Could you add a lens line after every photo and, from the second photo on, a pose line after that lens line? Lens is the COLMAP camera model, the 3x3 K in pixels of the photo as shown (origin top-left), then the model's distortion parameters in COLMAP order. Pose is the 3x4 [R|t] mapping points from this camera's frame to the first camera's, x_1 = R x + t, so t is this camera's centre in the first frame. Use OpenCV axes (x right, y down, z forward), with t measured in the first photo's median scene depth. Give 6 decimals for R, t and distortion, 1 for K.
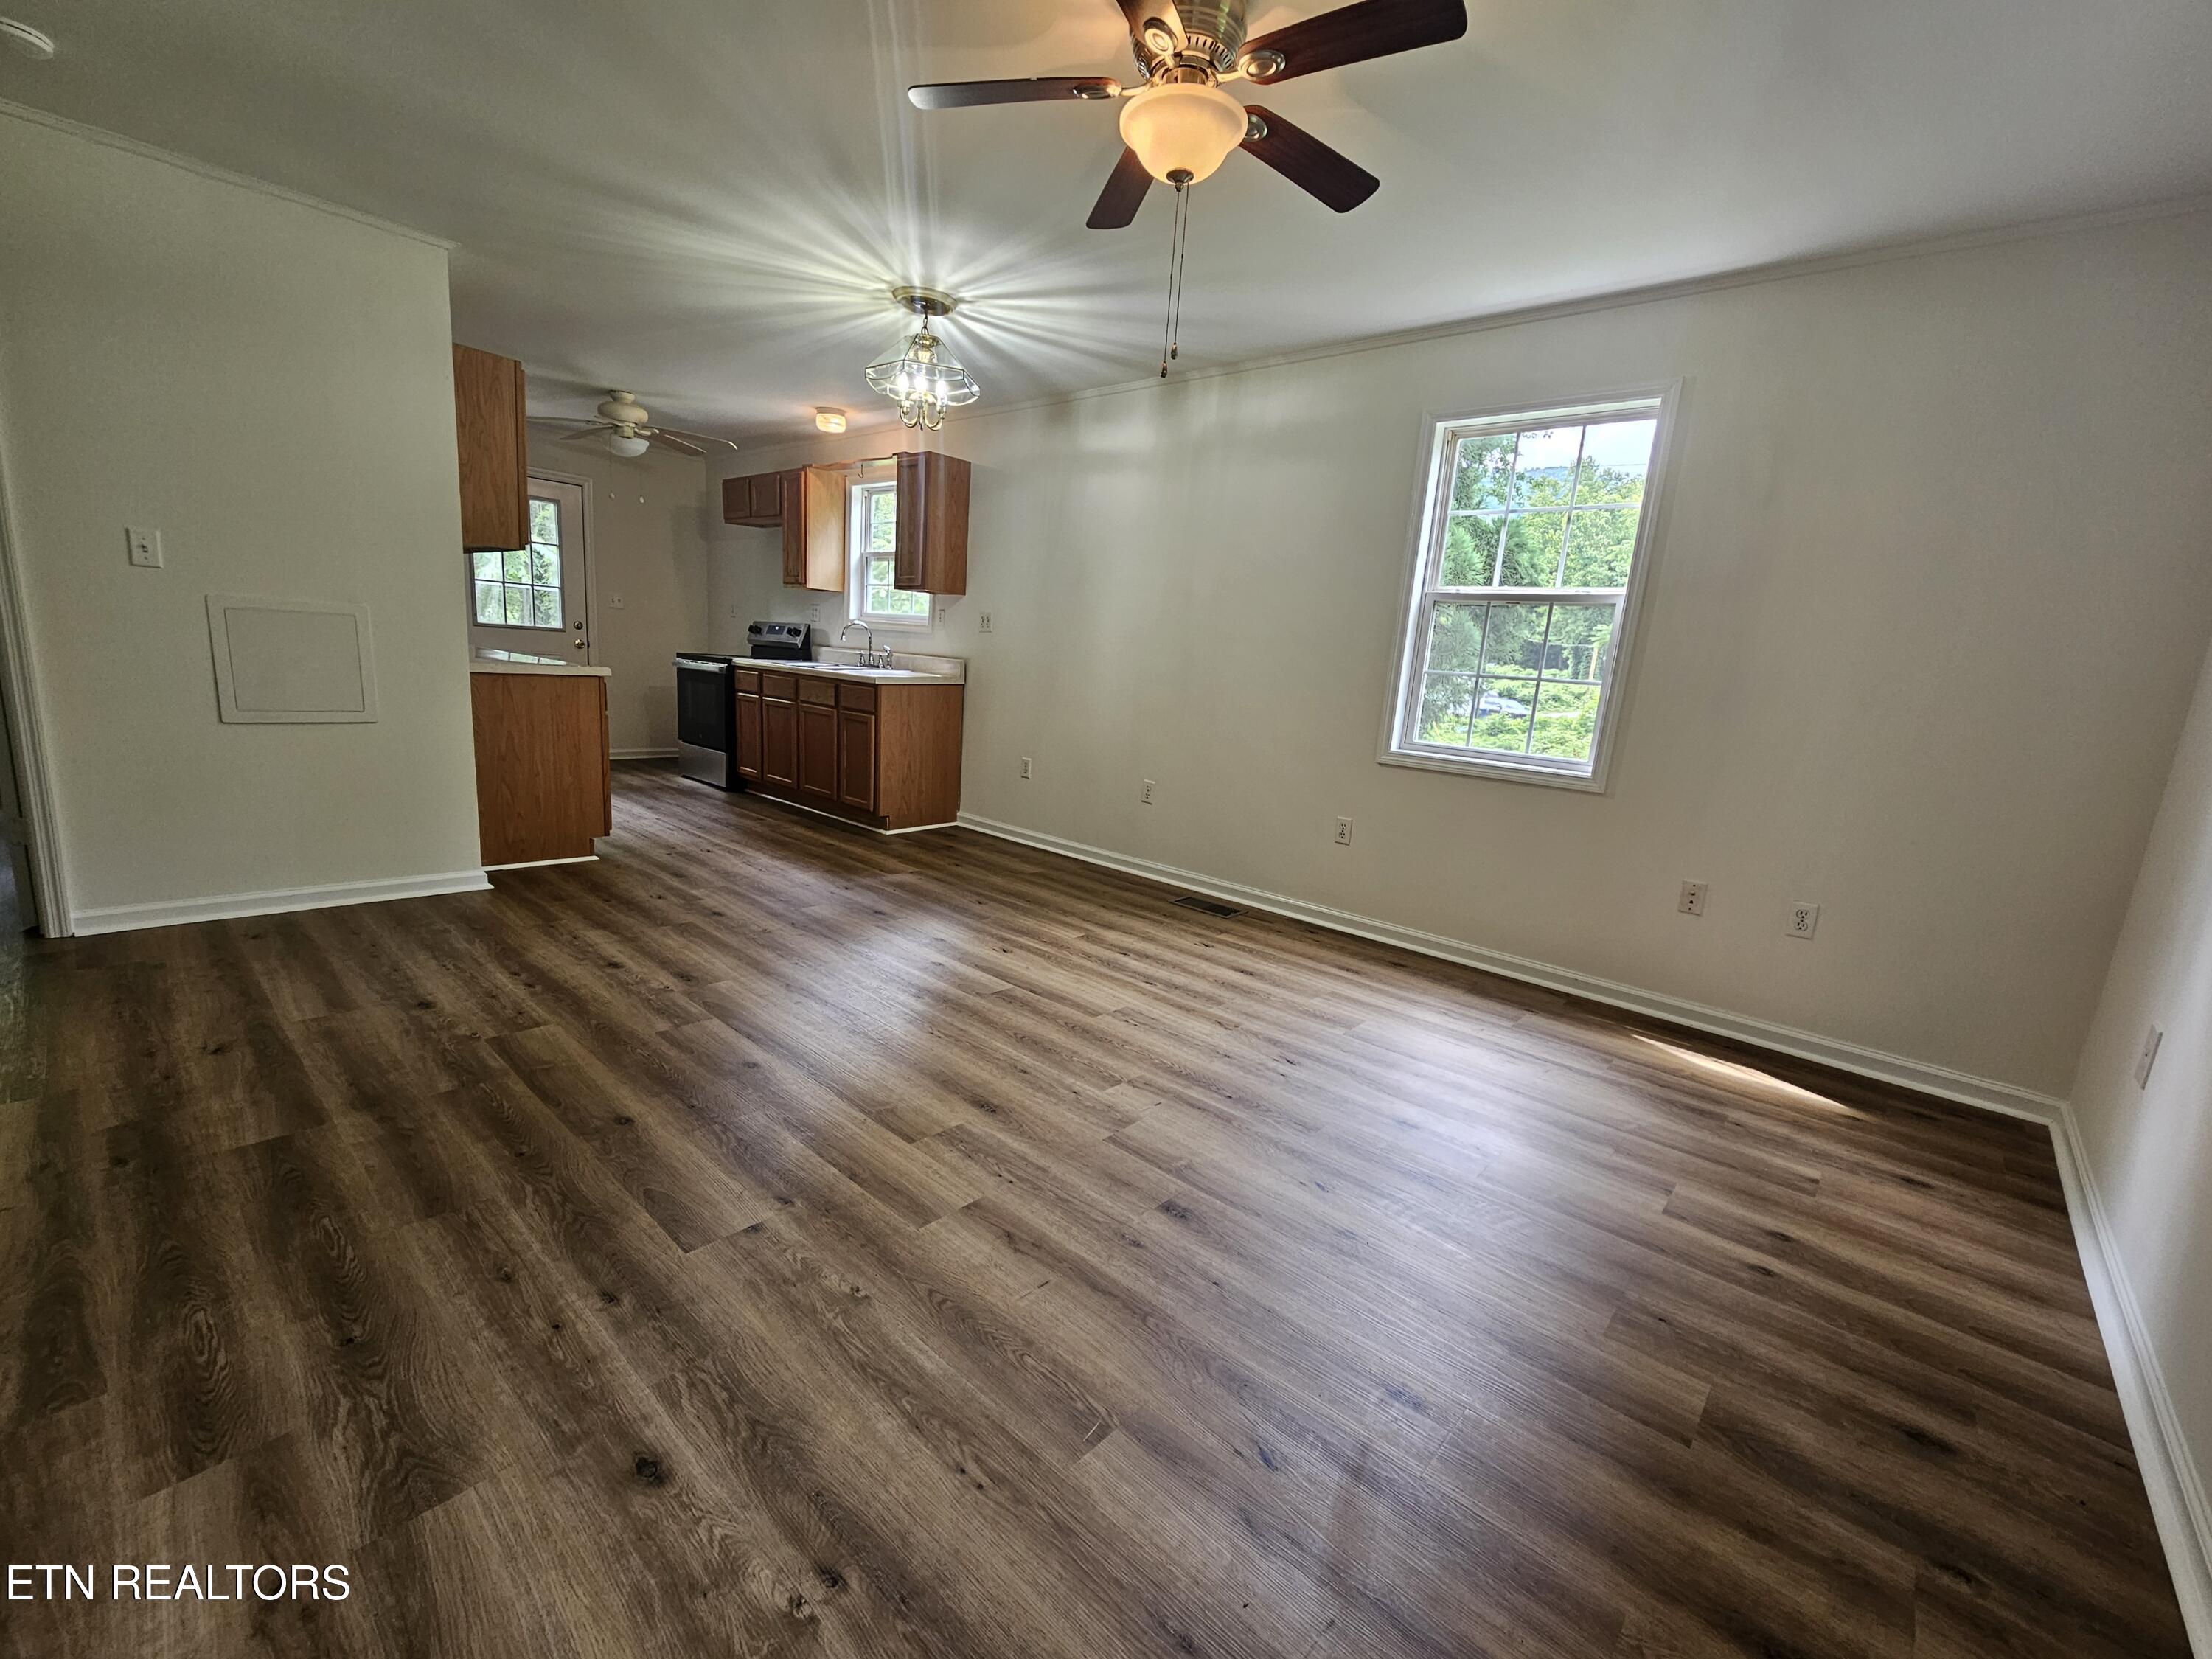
lens RADIAL K [[913.3, 0, 1119.2], [0, 913.3, 829.3], [0, 0, 1]] dist [0.002069, -0.001475]
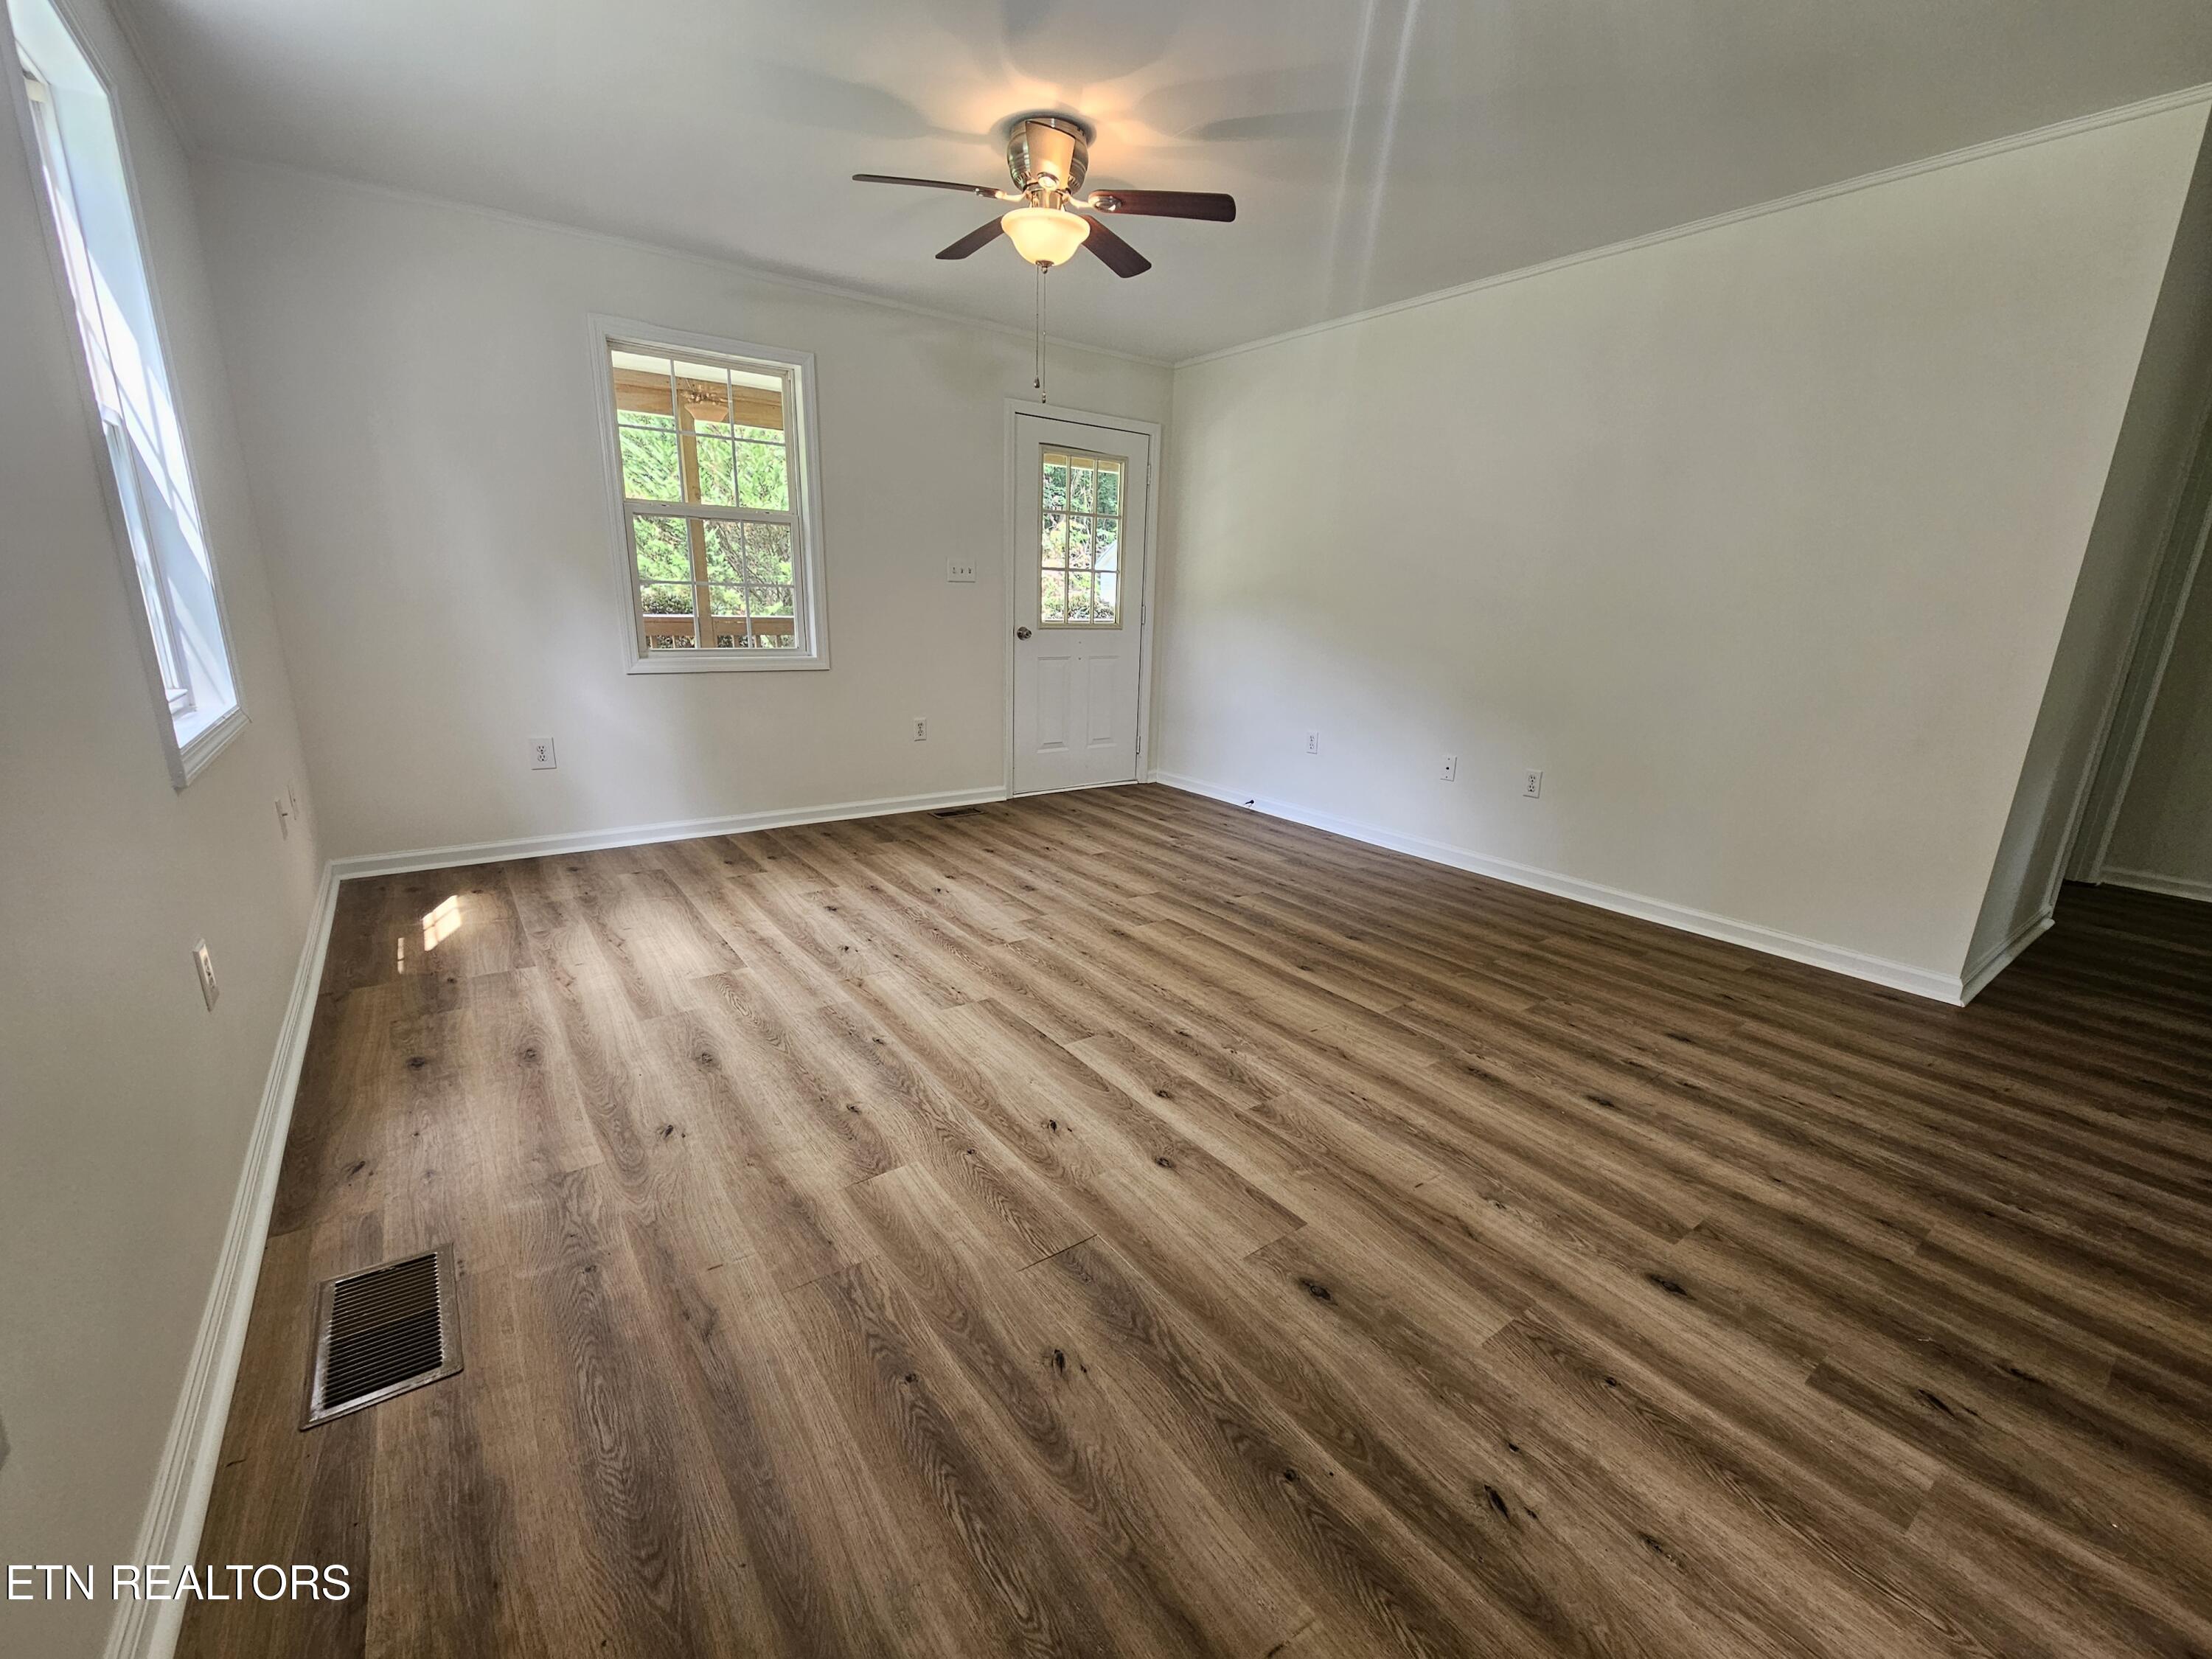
lens RADIAL K [[913.3, 0, 1113.1], [0, 913.3, 835.4], [0, 0, 1]] dist [0.002069, -0.001475]
pose [[-0.972447, -0.149875, 0.178561, -0.297683], [-0.057879, 0.897188, 0.437840, -0.363934], [-0.225824, 0.415441, -0.881142, 1.781263]]
